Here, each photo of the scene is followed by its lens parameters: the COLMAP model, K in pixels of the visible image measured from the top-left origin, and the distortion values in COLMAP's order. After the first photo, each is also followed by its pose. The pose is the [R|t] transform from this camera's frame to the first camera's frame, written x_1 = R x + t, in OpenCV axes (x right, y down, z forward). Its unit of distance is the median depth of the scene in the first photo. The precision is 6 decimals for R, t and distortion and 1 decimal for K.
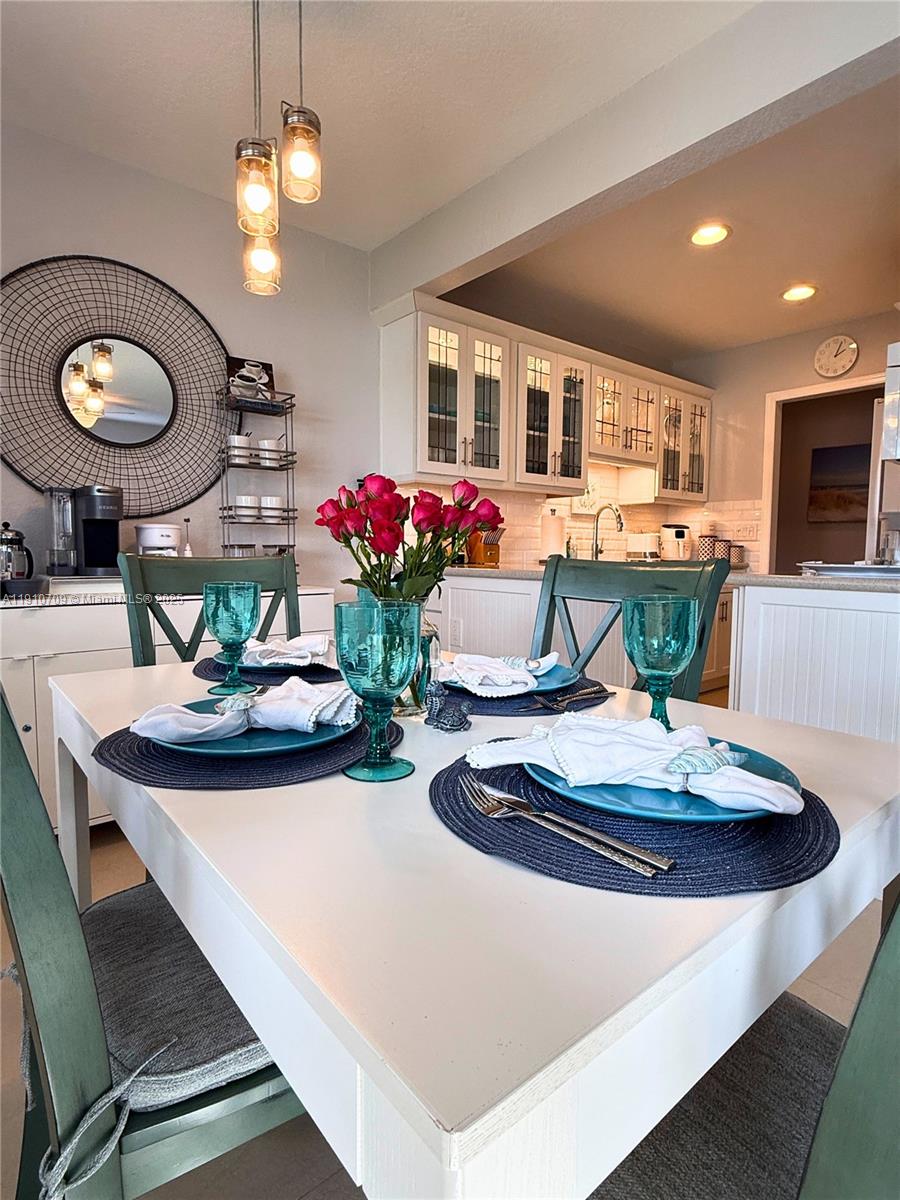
lens RADIAL K [[620.5, 0, 452.7], [0, 620.5, 598.9], [0, 0, 1]] dist [0.005020, 0.001242]
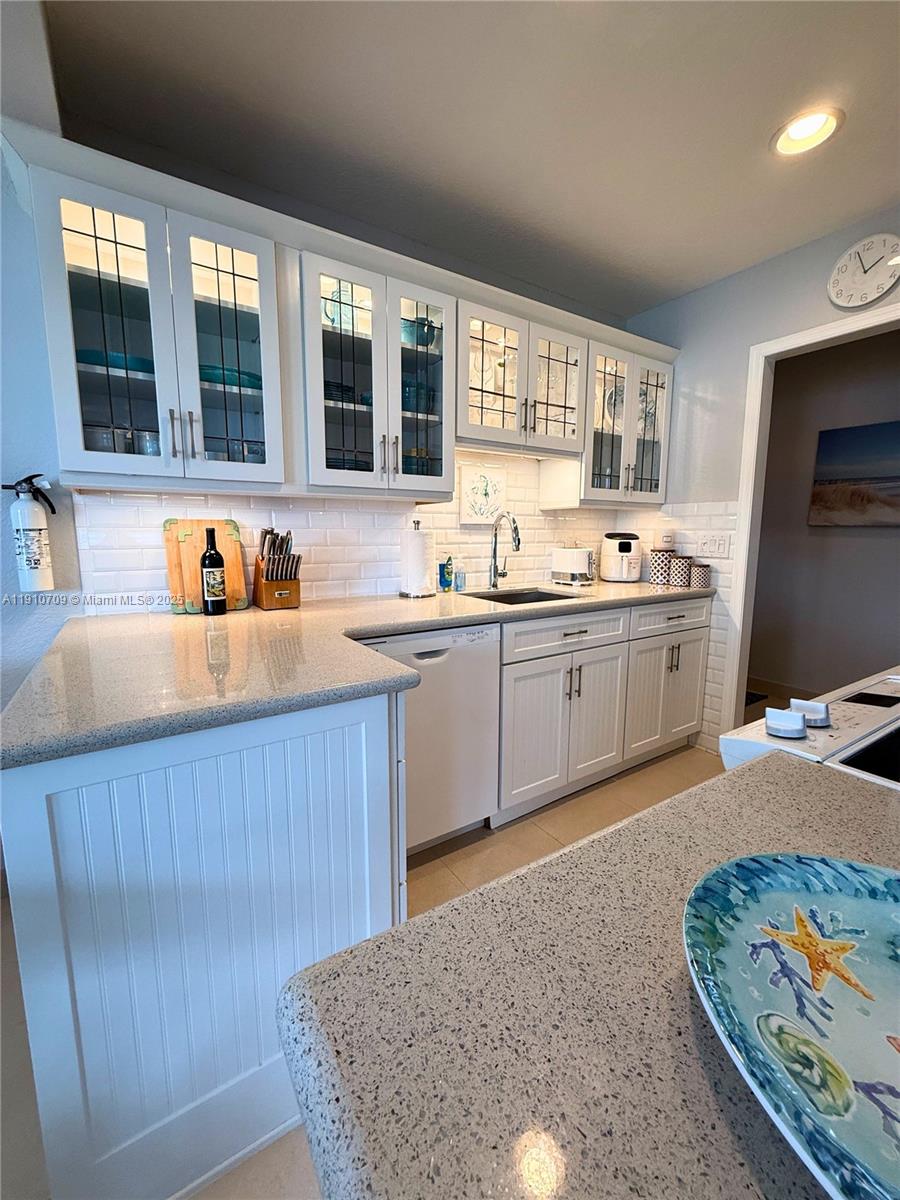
lens RADIAL K [[482.2, 0, 444.2], [0, 482.2, 602.1], [0, 0, 1]] dist [0.002812, 0.000234]
pose [[0.991929, 0.011879, -0.126240, 0.239108], [-0.004382, 0.998219, 0.059499, -0.076926], [0.126722, -0.058466, 0.990214, 0.410184]]
